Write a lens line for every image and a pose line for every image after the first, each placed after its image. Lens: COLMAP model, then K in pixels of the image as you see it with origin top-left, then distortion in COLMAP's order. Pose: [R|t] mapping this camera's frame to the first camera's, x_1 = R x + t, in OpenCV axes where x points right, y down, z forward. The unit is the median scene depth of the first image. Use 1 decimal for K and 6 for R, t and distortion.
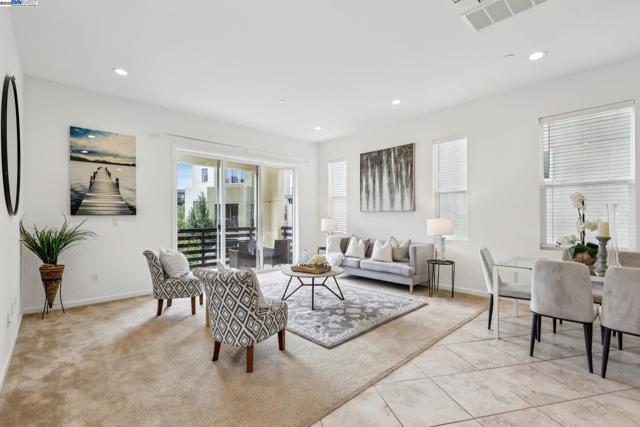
lens RADIAL K [[289.9, 0, 322.2], [0, 289.9, 216.8], [0, 0, 1]] dist [0.003607, 0.000104]
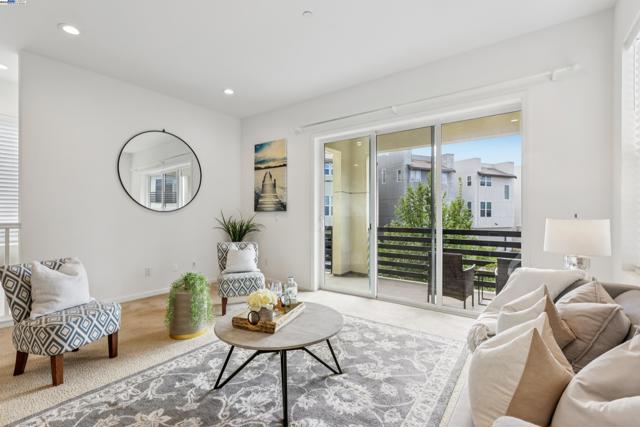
lens RADIAL K [[289.9, 0, 319.1], [0, 289.9, 215.3], [0, 0, 1]] dist [0.003607, 0.000104]
pose [[0.179081, 0.007716, -0.983804, 0.480536], [-0.006483, 0.999957, 0.006663, 0.001874], [0.983813, 0.005184, 0.179123, 1.006175]]
